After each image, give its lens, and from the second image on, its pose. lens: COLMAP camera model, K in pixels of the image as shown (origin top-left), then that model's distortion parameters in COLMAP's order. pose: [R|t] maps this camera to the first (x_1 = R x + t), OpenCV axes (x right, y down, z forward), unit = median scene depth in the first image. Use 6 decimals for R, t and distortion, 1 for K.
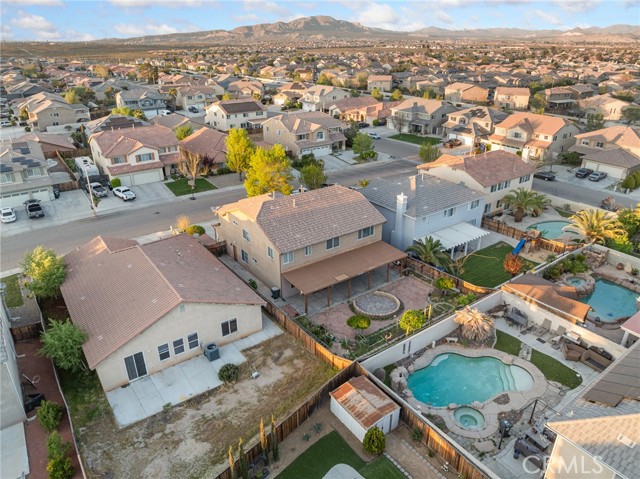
lens RADIAL K [[456.6, 0, 345.0], [0, 456.6, 237.4], [0, 0, 1]] dist [-0.032295, 0.000205]
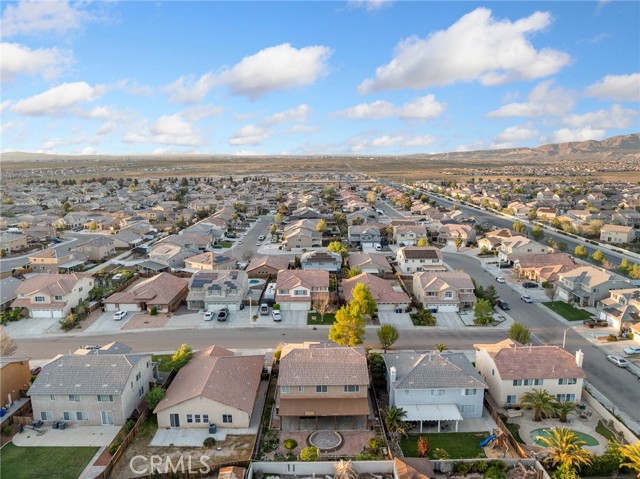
lens RADIAL K [[468.2, 0, 336.3], [0, 468.2, 239.8], [0, 0, 1]] dist [-0.042788, 0.003270]
pose [[0.811075, 0.112780, -0.573967, 0.561322], [-0.242435, 0.957805, -0.154384, -0.155220], [0.532337, 0.264366, 0.804194, -0.210307]]
